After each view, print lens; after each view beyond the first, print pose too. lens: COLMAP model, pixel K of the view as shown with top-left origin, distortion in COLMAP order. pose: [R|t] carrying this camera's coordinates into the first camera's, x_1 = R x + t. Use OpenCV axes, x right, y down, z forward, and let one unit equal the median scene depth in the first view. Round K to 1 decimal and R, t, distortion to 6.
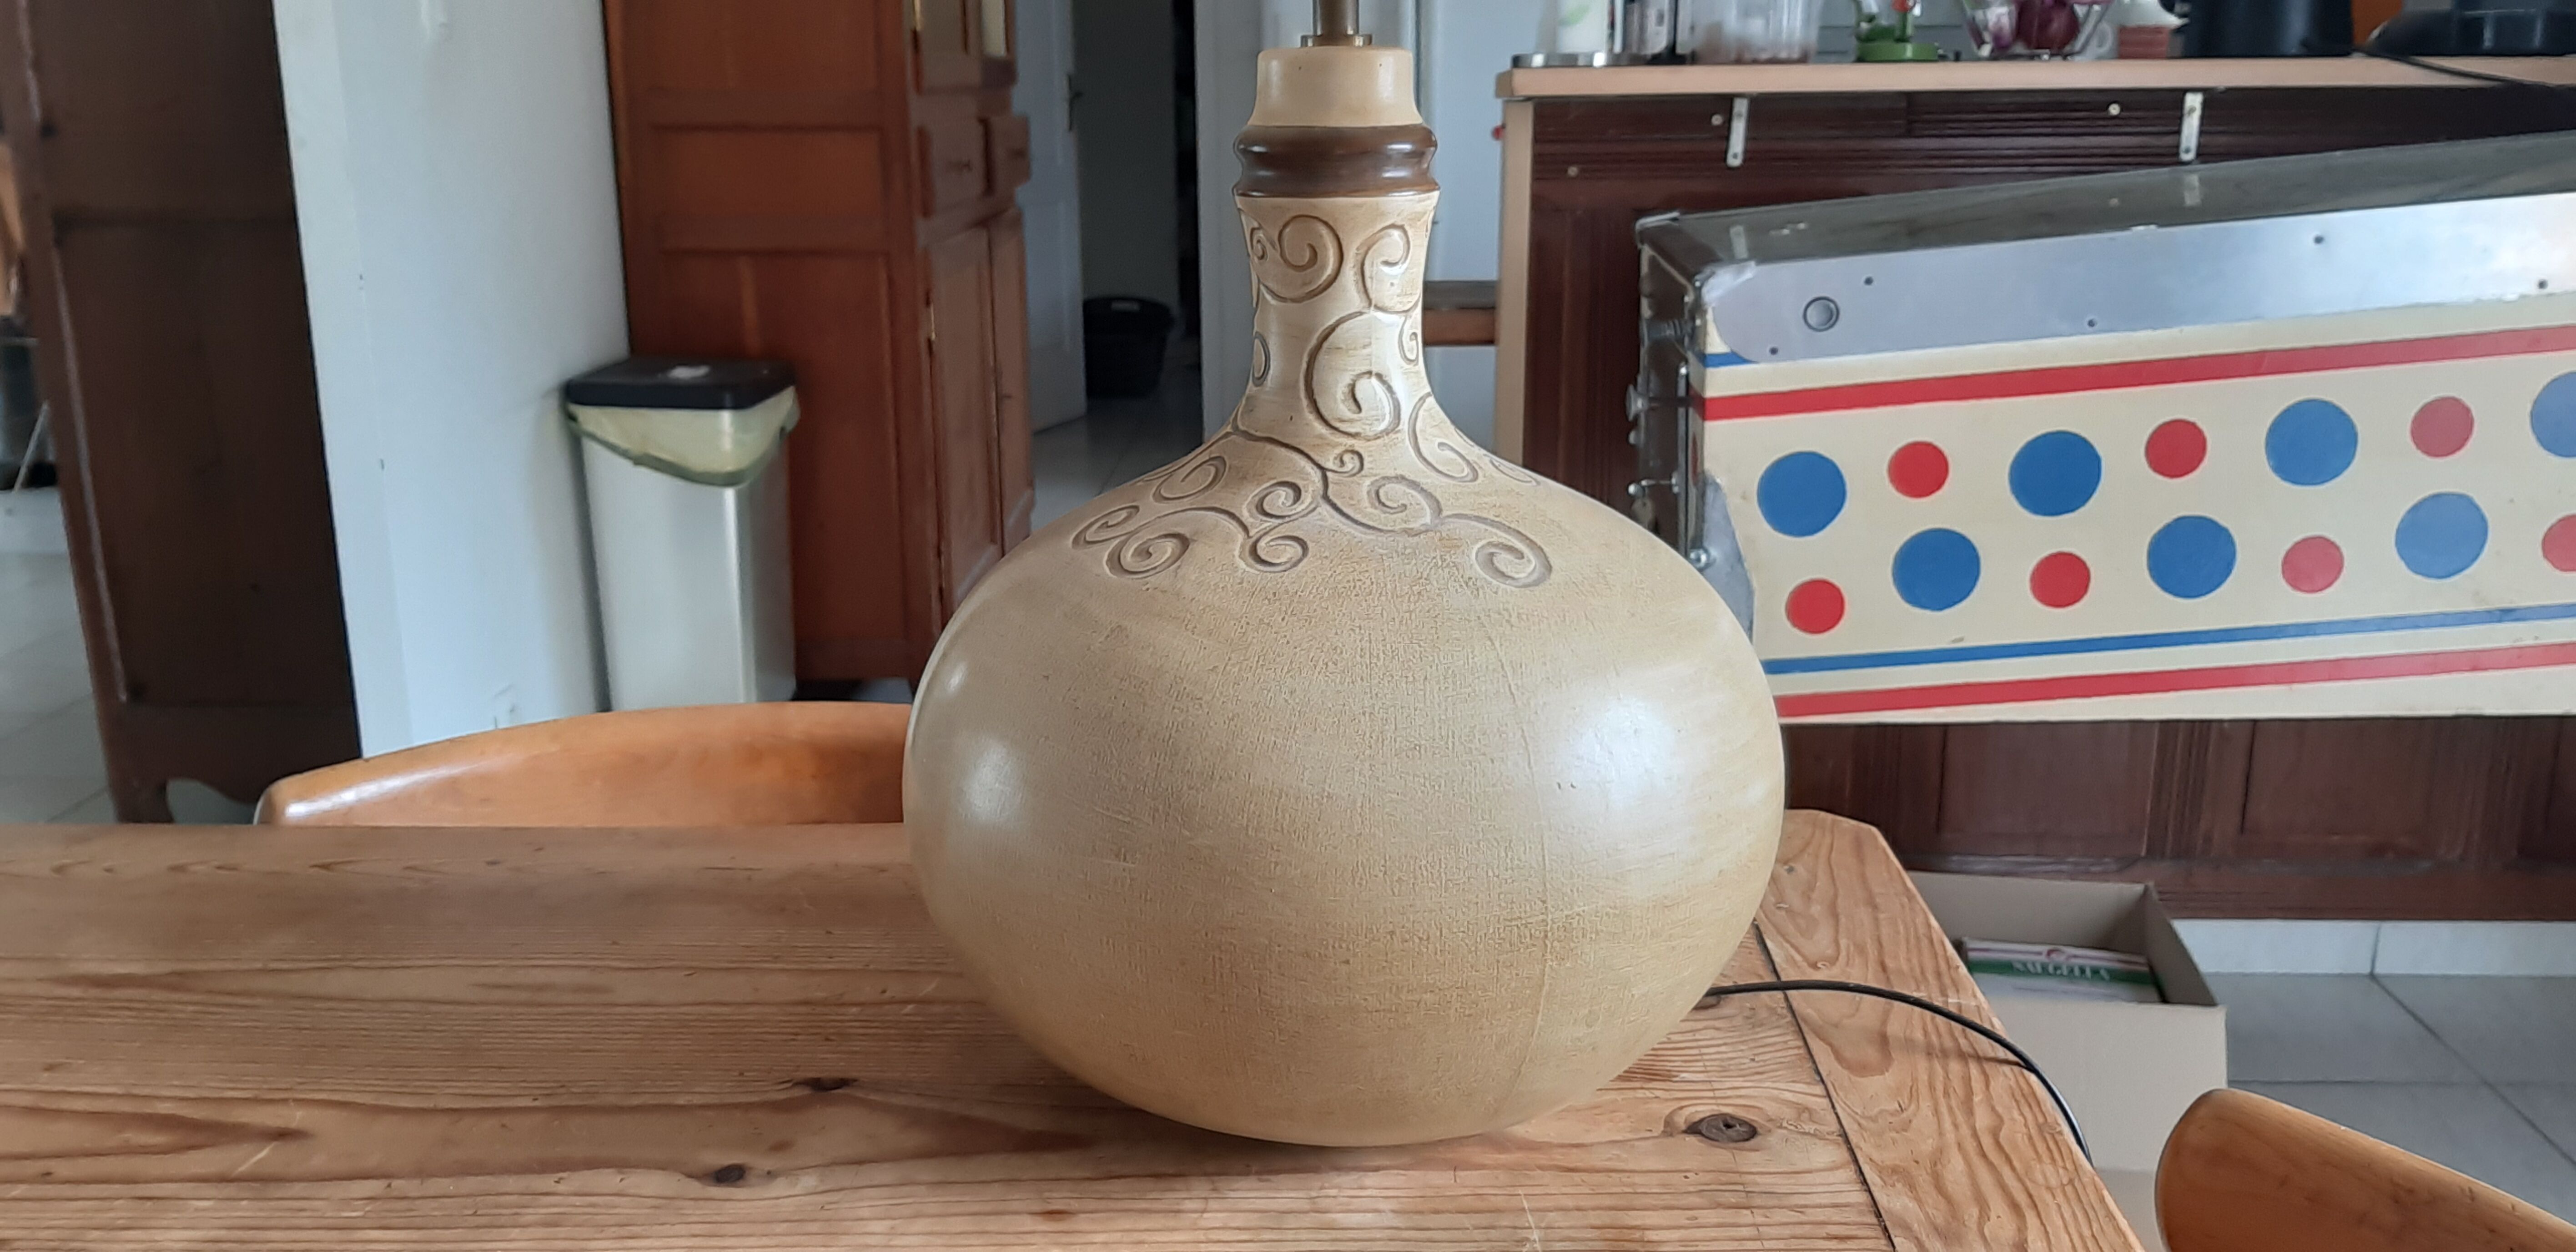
lens RADIAL K [[2054.0, 0, 1278.4], [0, 2054.0, 600.8], [0, 0, 1]] dist [0.075518, -0.149116]
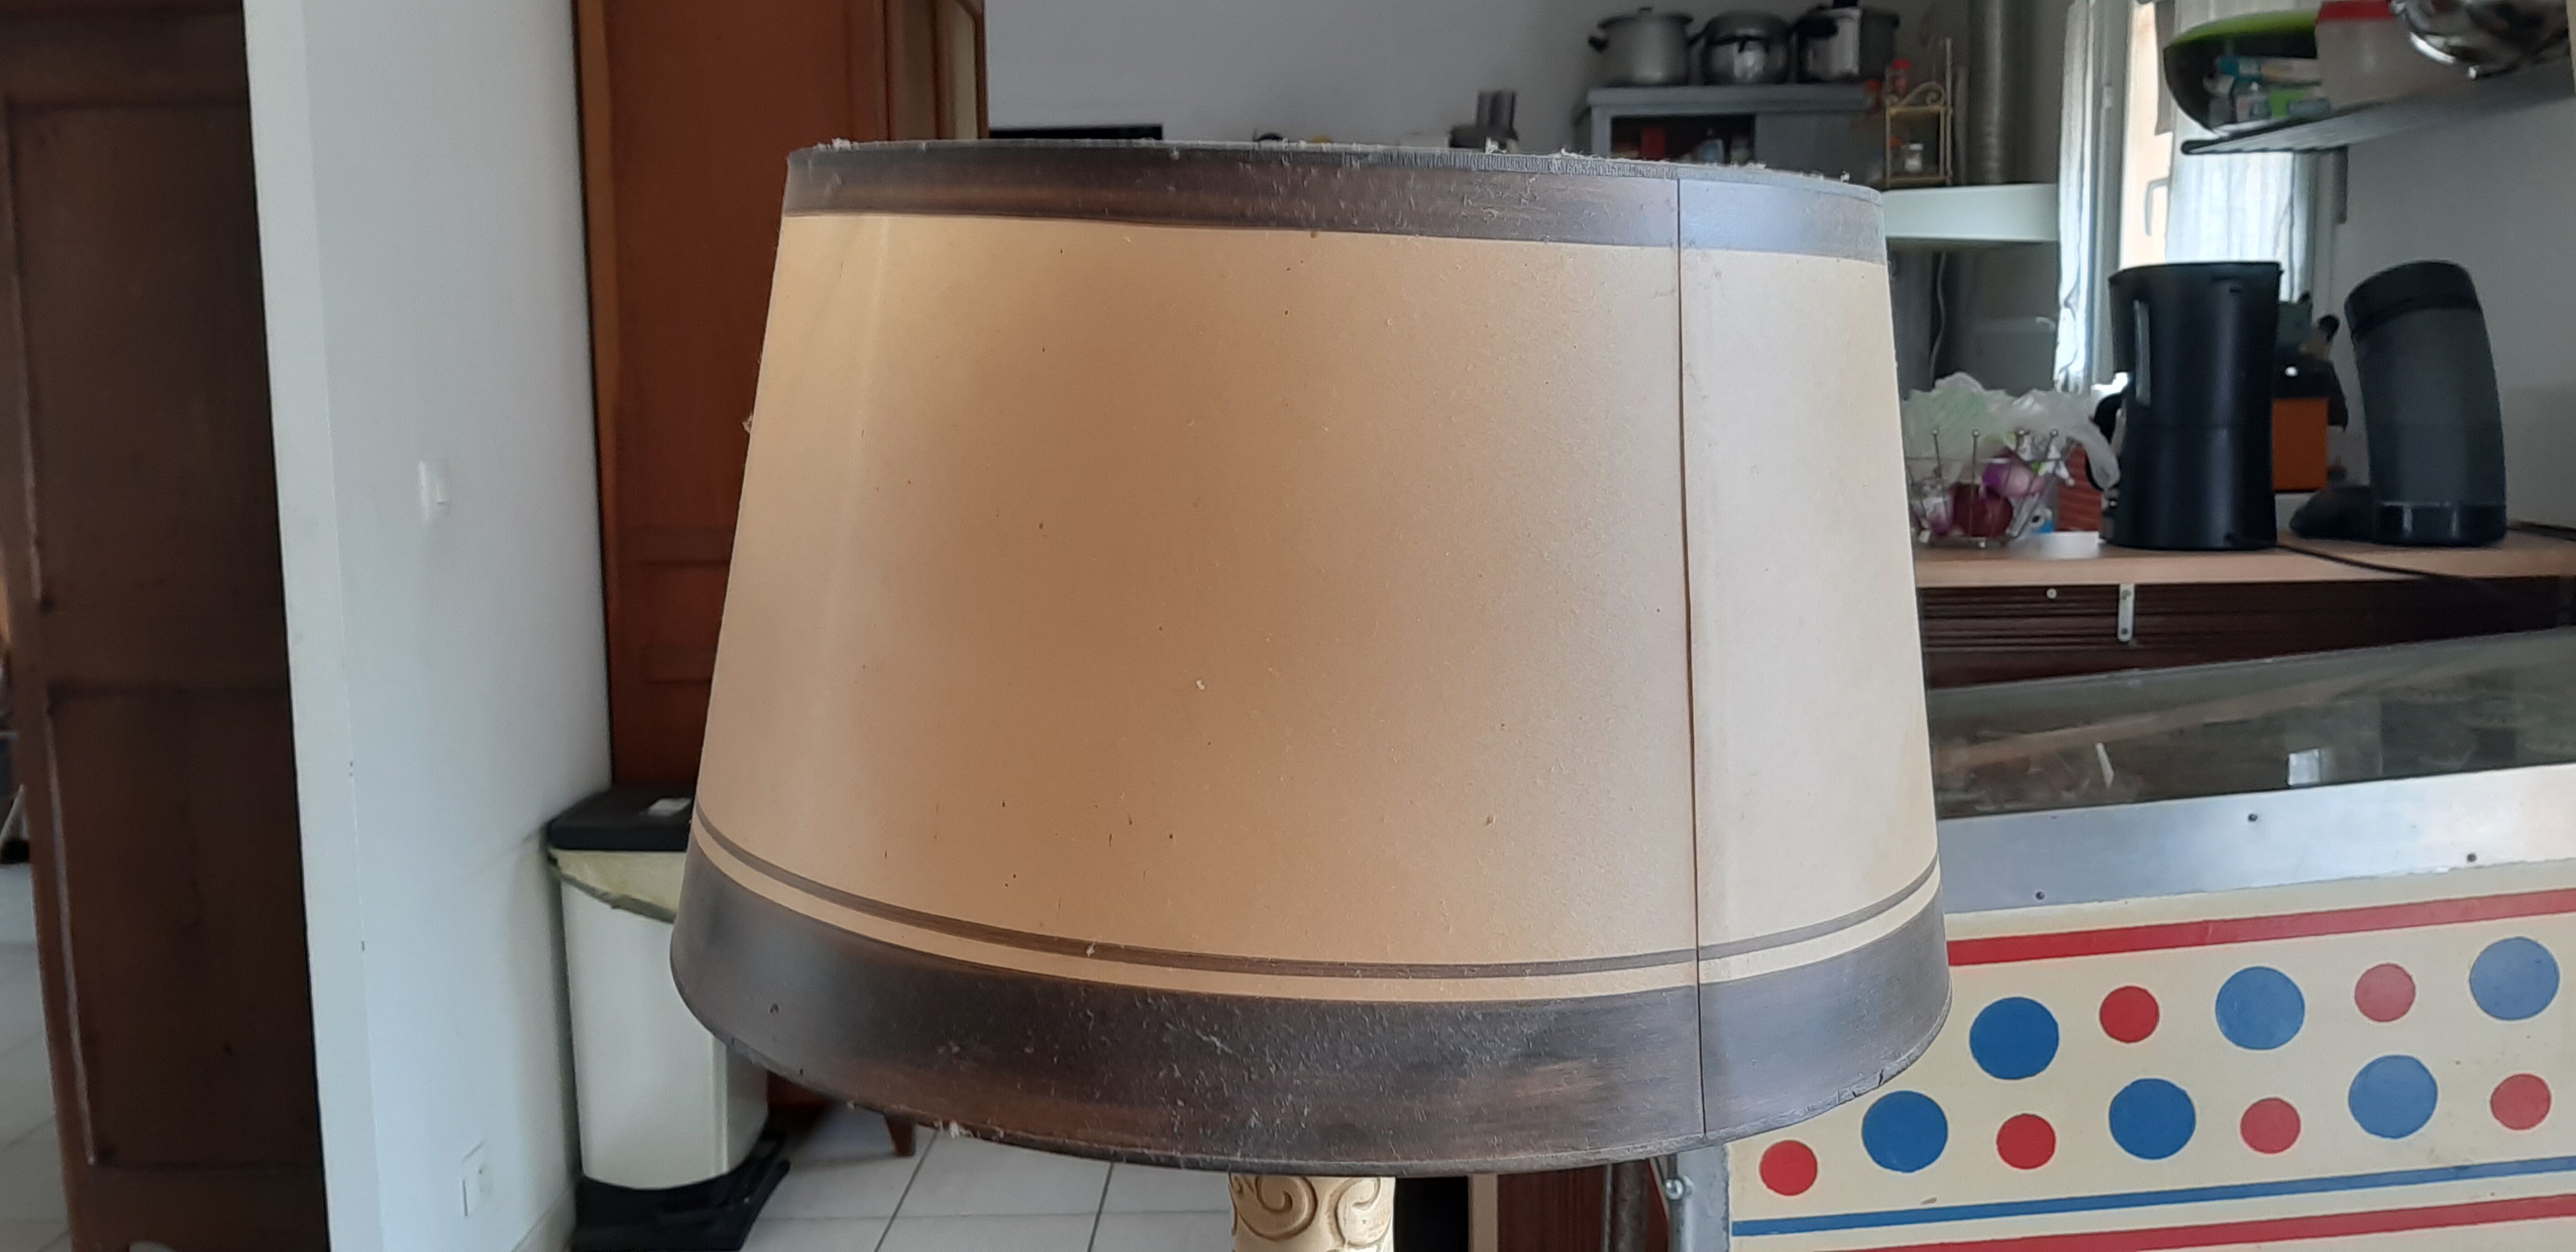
lens RADIAL K [[2054.0, 0, 1278.4], [0, 2054.0, 600.8], [0, 0, 1]] dist [0.075518, -0.149116]
pose [[0.999839, -0.011964, 0.013359, 0.001017], [0.013636, 0.991020, -0.133016, -0.305287], [-0.011648, 0.133176, 0.991024, -0.082374]]
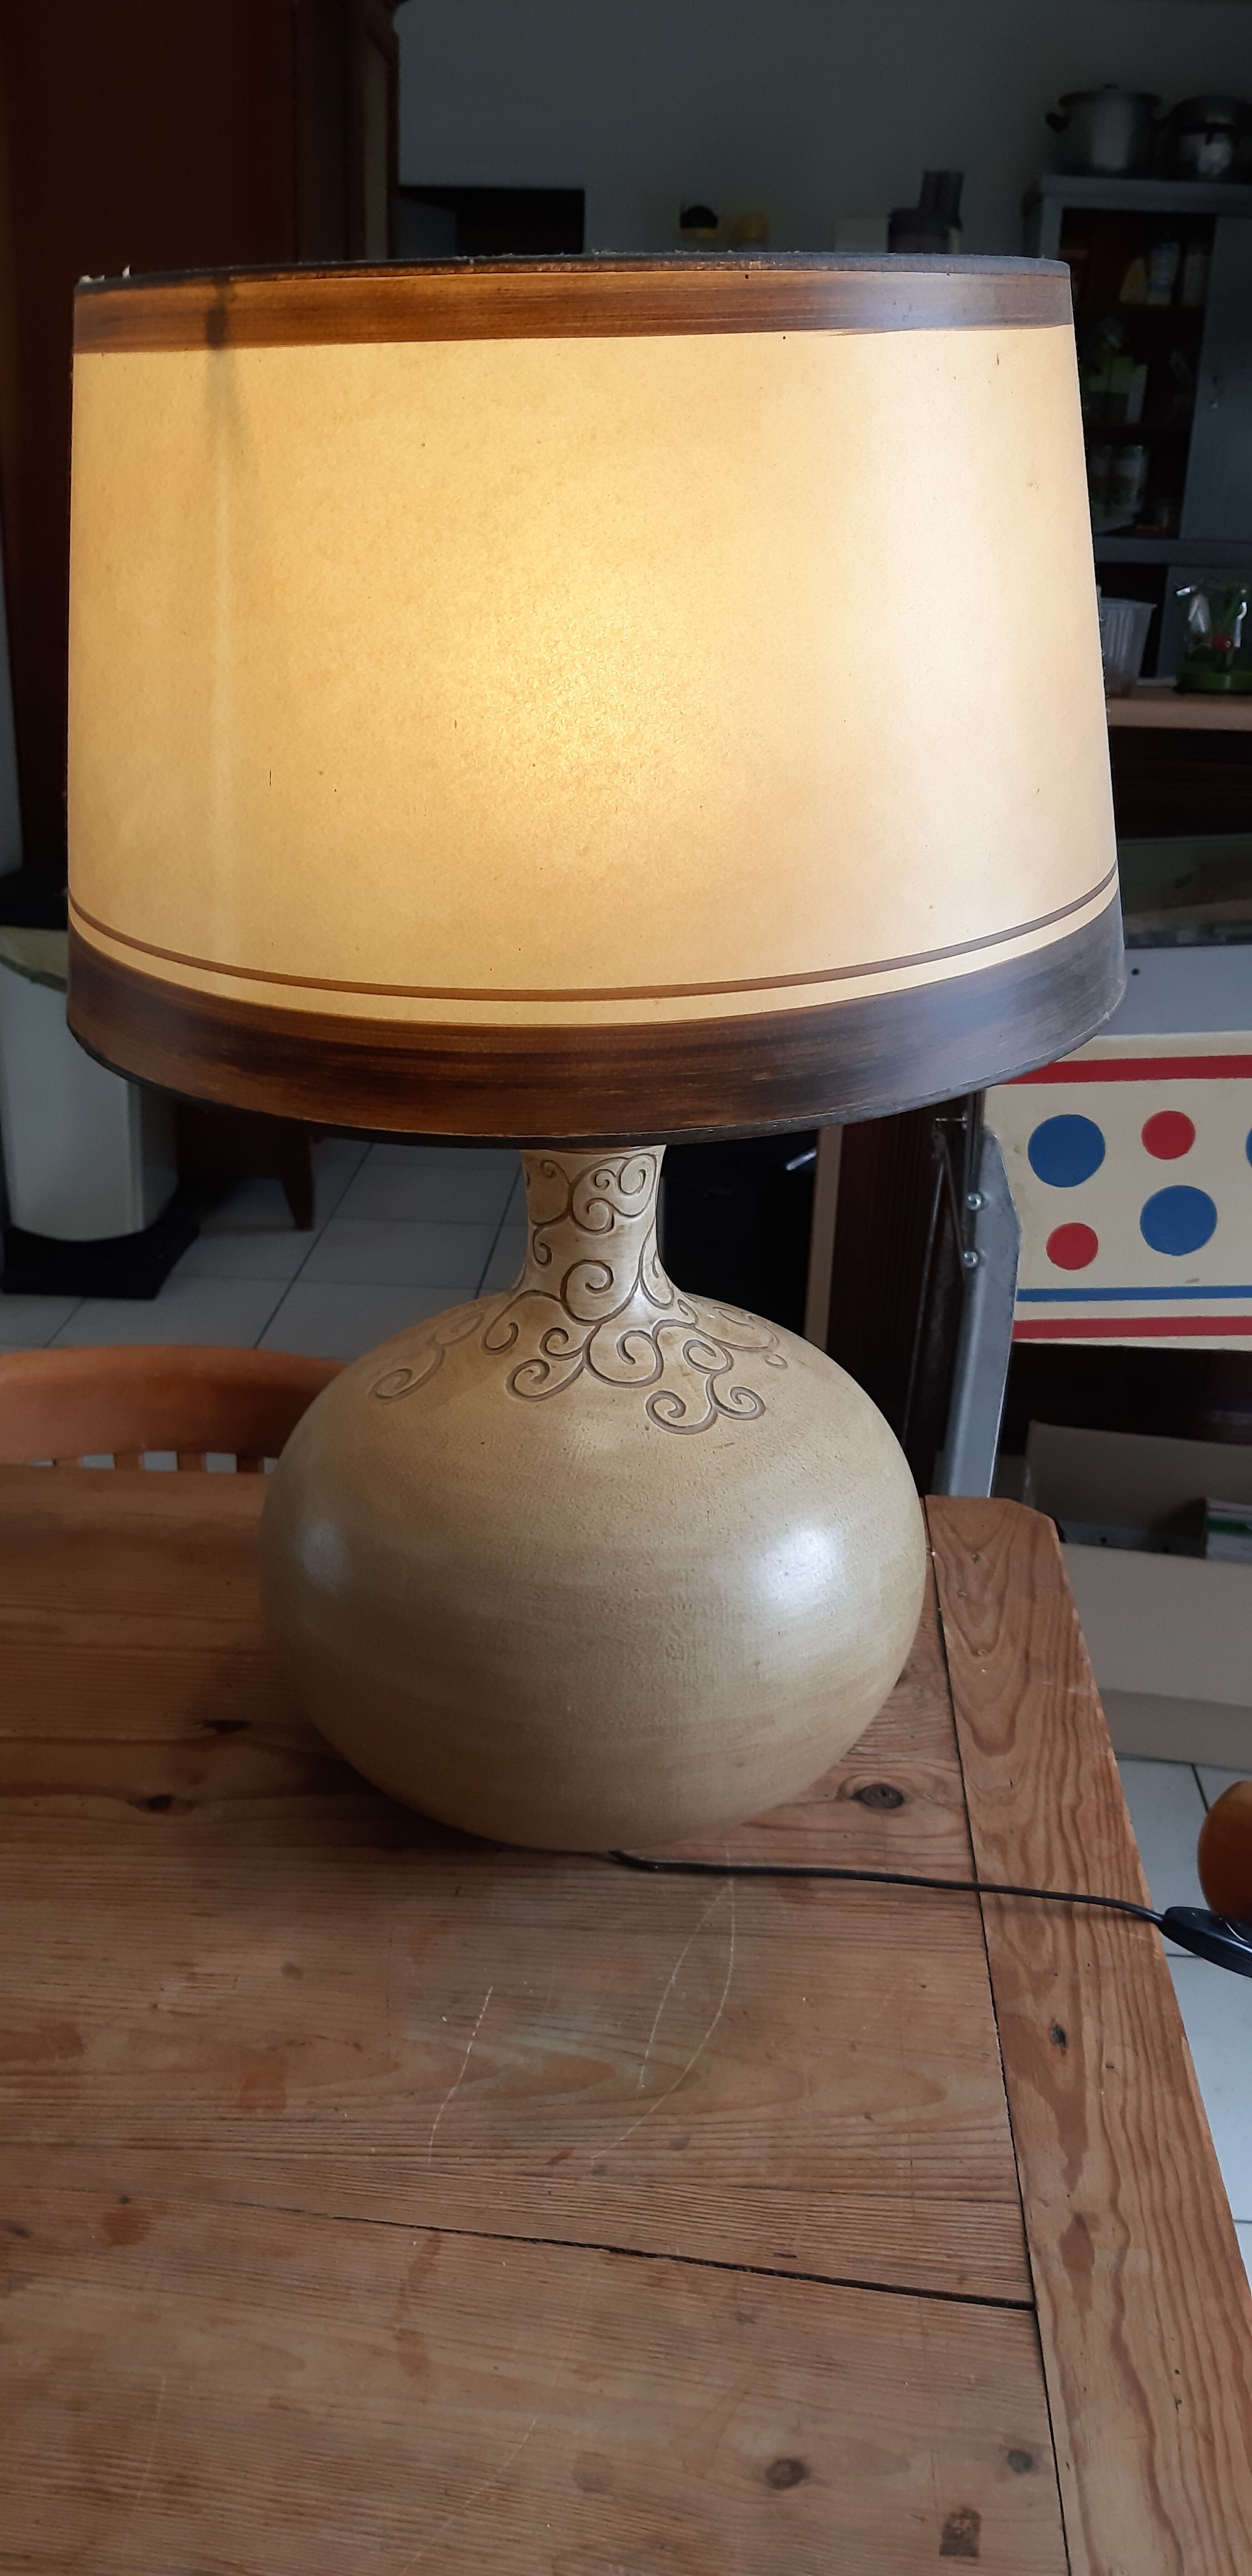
lens RADIAL K [[2025.1, 0, 646.2], [0, 2025.1, 1289.6], [0, 0, 1]] dist [0.085719, -0.136020]
pose [[0.999071, 0.042869, 0.004354, 0.037506], [-0.043070, 0.990422, 0.131187, -0.243549], [0.001311, -0.131253, 0.991348, -0.294752]]
